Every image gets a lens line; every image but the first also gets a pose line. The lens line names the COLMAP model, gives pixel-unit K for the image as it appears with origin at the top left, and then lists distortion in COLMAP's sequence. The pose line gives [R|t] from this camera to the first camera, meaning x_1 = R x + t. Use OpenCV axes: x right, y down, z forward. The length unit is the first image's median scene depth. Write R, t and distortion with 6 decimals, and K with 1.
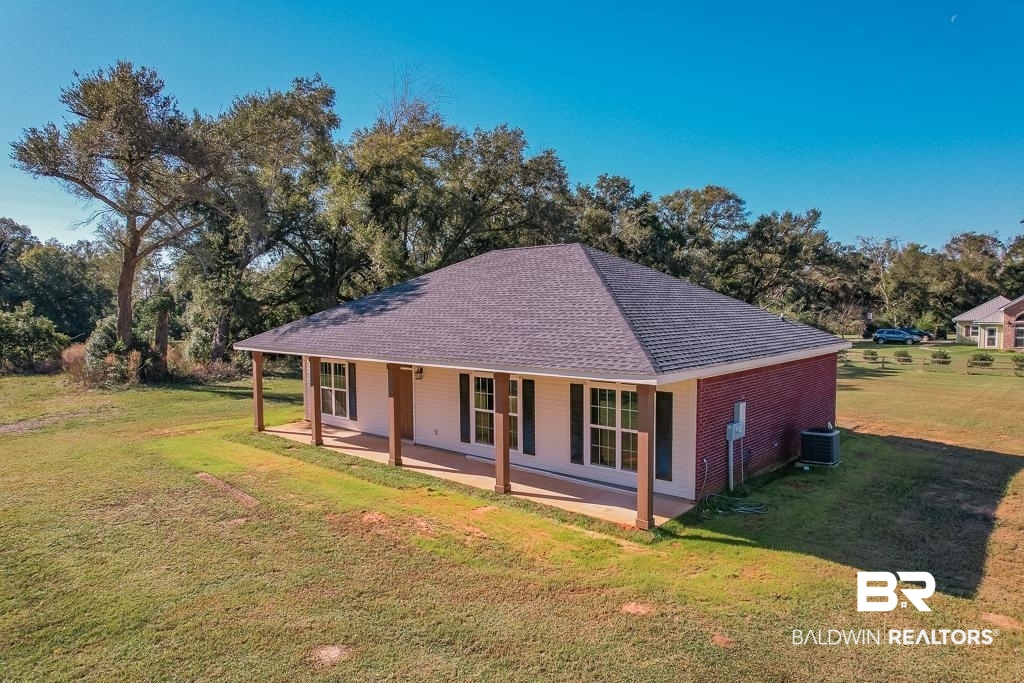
lens RADIAL K [[655.2, 0, 514.0], [0, 655.2, 345.0], [0, 0, 1]] dist [-0.072950, 0.061781]
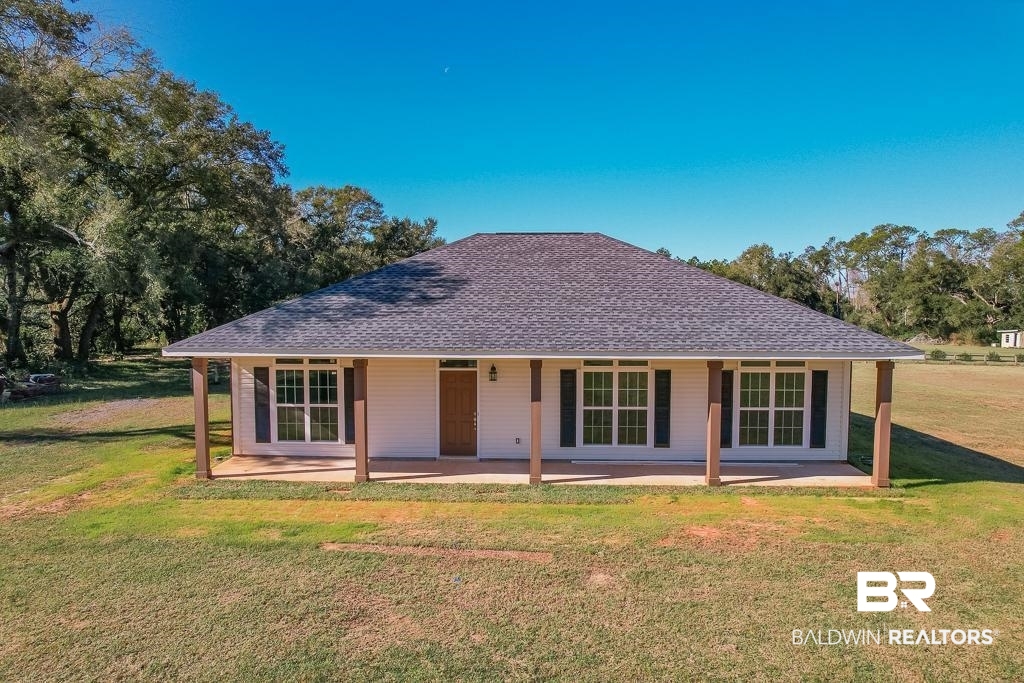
lens RADIAL K [[655.2, 0, 514.0], [0, 655.2, 345.0], [0, 0, 1]] dist [-0.072950, 0.061781]
pose [[0.771878, -0.028593, 0.635128, -0.697847], [0.031953, 0.999470, 0.006162, 0.002787], [-0.634967, 0.015538, 0.772383, 0.361416]]
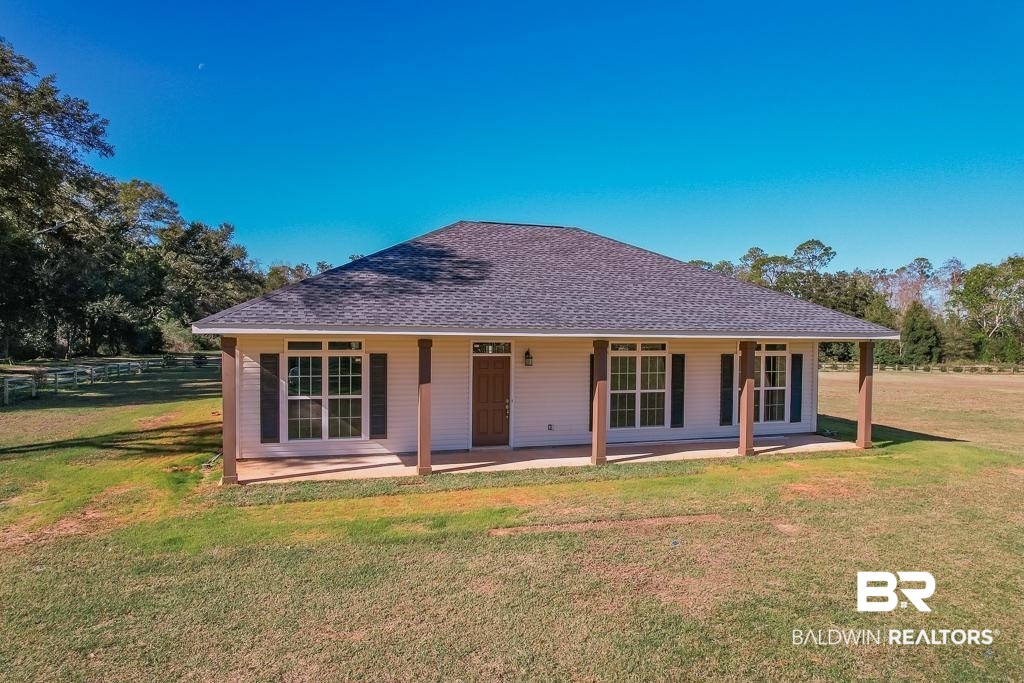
lens RADIAL K [[655.2, 0, 514.0], [0, 655.2, 345.0], [0, 0, 1]] dist [-0.072950, 0.061781]
pose [[0.507631, -0.007245, 0.861544, -0.914252], [0.037437, 0.999206, -0.013655, 0.039224], [-0.860761, 0.039186, 0.507499, 0.642657]]
